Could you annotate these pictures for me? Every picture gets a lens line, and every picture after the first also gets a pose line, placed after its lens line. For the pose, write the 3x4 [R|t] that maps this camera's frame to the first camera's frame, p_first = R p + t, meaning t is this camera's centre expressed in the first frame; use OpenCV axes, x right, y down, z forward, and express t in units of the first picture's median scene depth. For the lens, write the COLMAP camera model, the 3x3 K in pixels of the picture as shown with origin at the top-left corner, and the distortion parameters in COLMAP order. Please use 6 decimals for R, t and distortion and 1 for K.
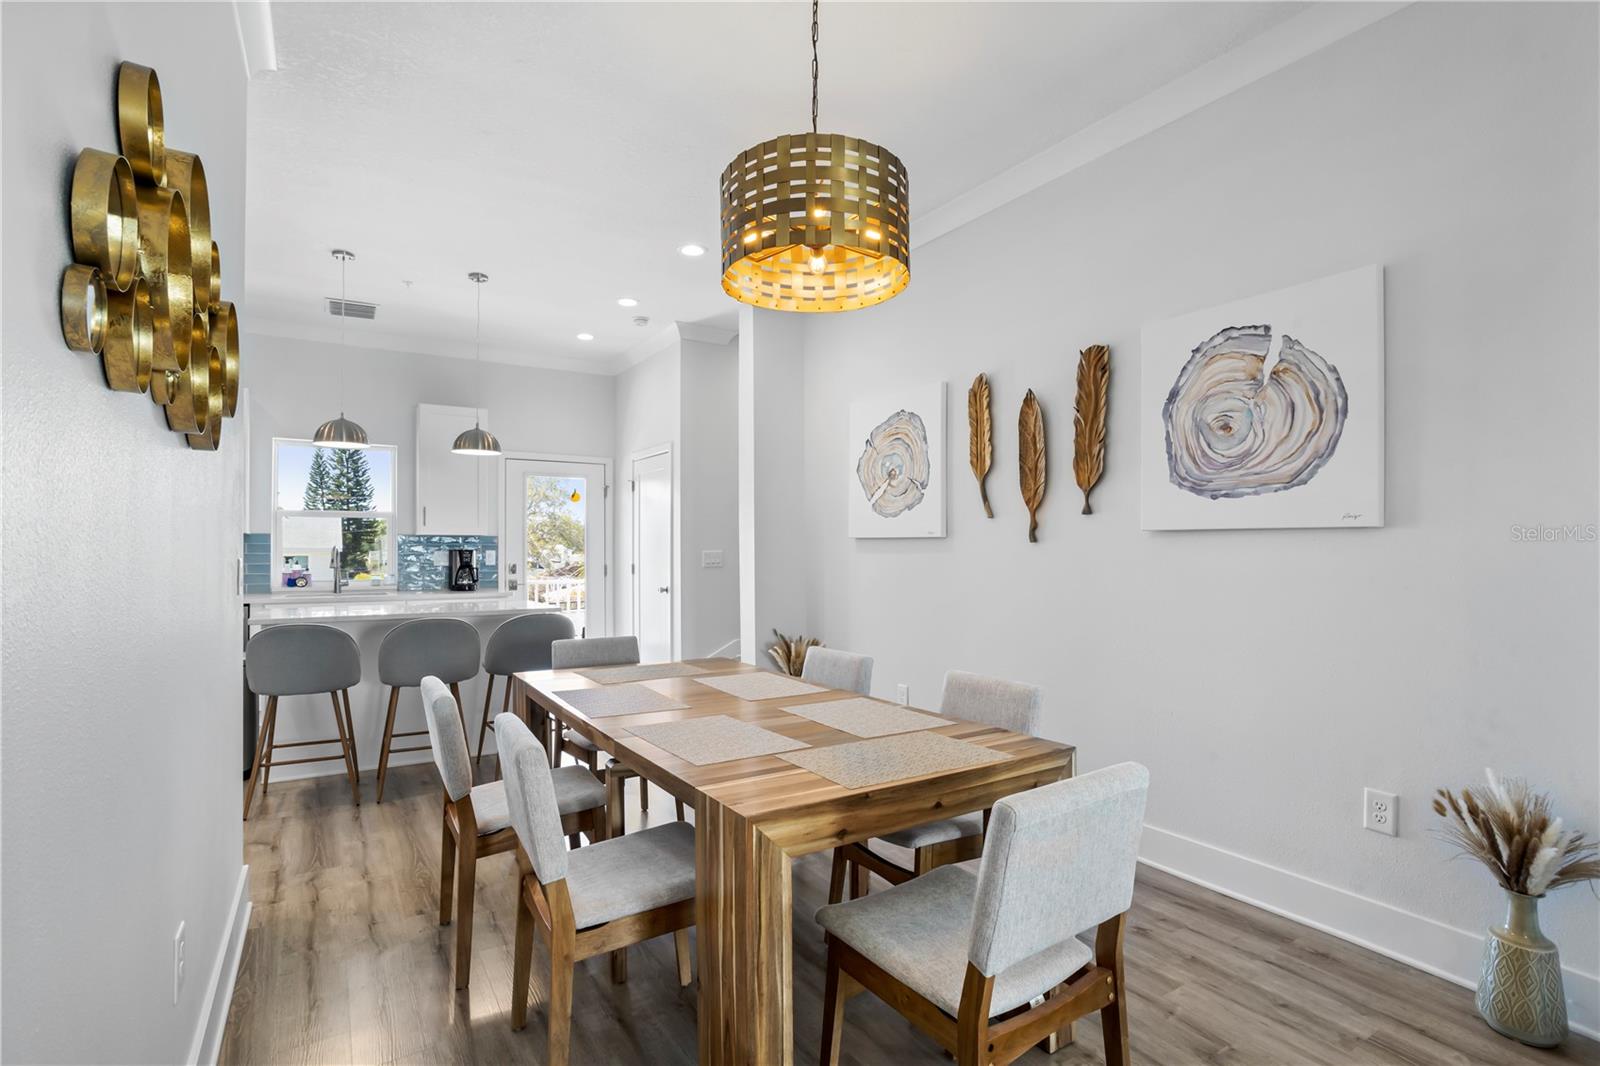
lens RADIAL K [[763.7, 0, 804.0], [0, 763.7, 540.2], [0, 0, 1]] dist [-0.022882, 0.001094]
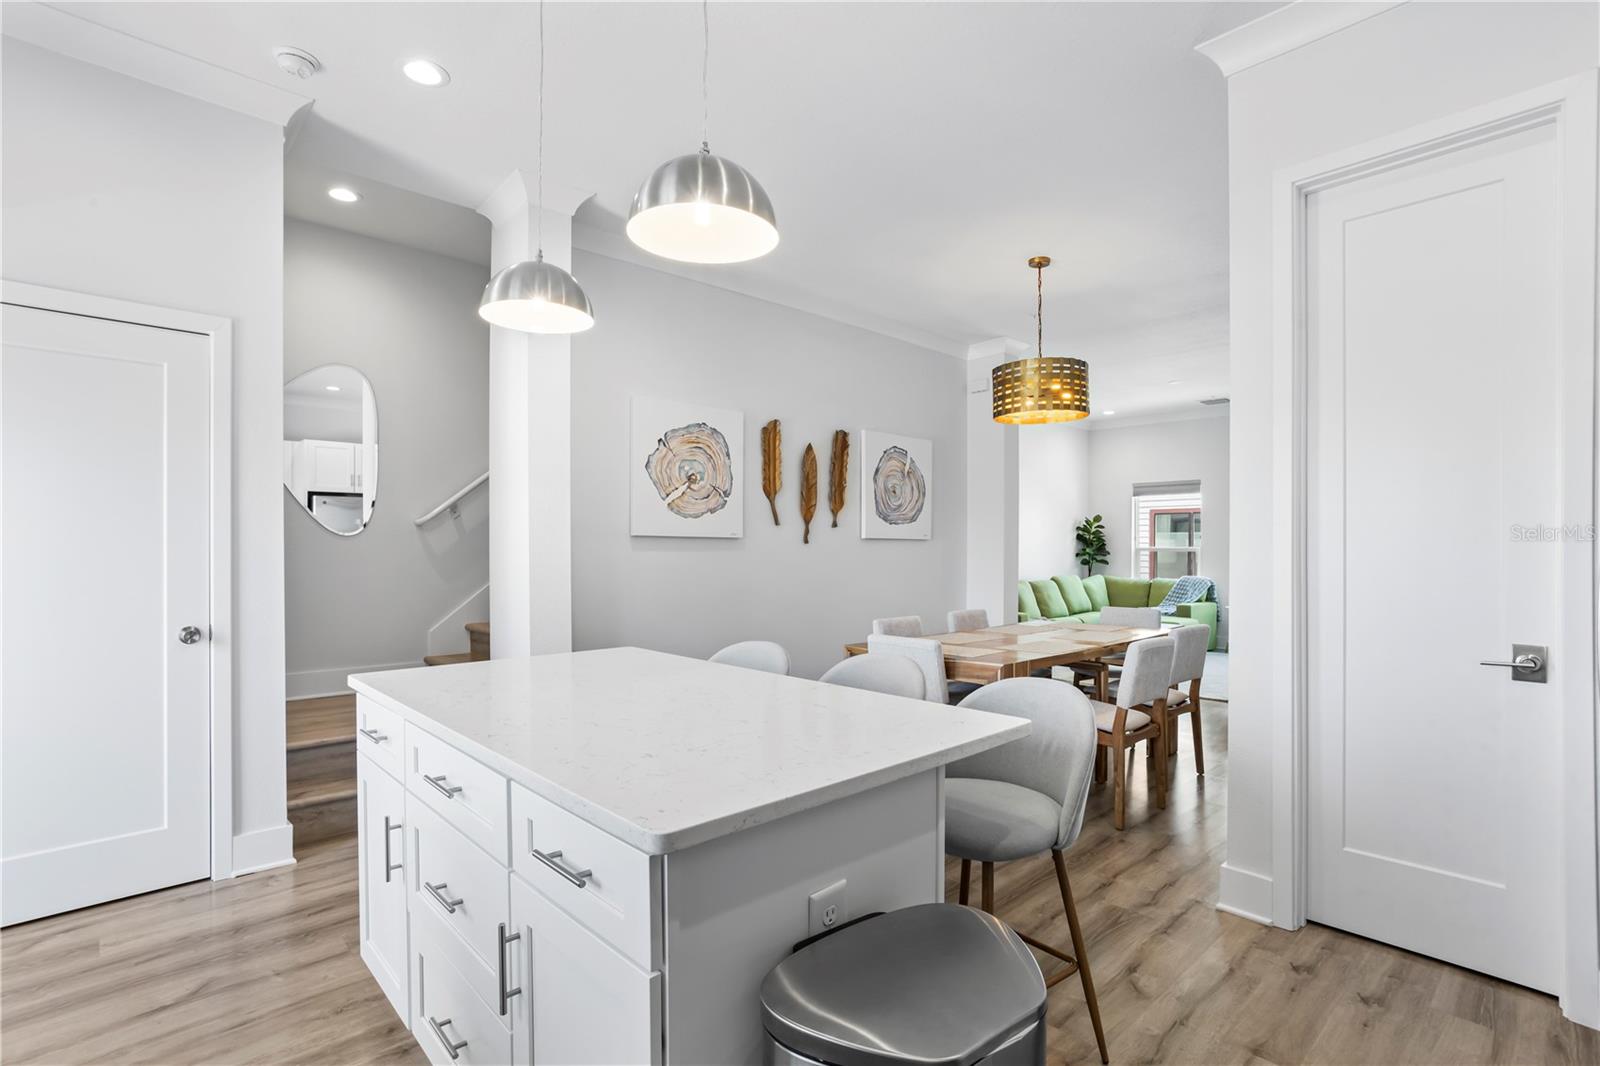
lens RADIAL K [[763.7, 0, 798.4], [0, 763.7, 546.0], [0, 0, 1]] dist [-0.022882, 0.001094]
pose [[-0.177473, -0.000132, 0.984126, -1.207980], [-0.013570, 0.999905, -0.002313, 0.012075], [-0.984032, -0.013765, -0.177458, 1.289257]]
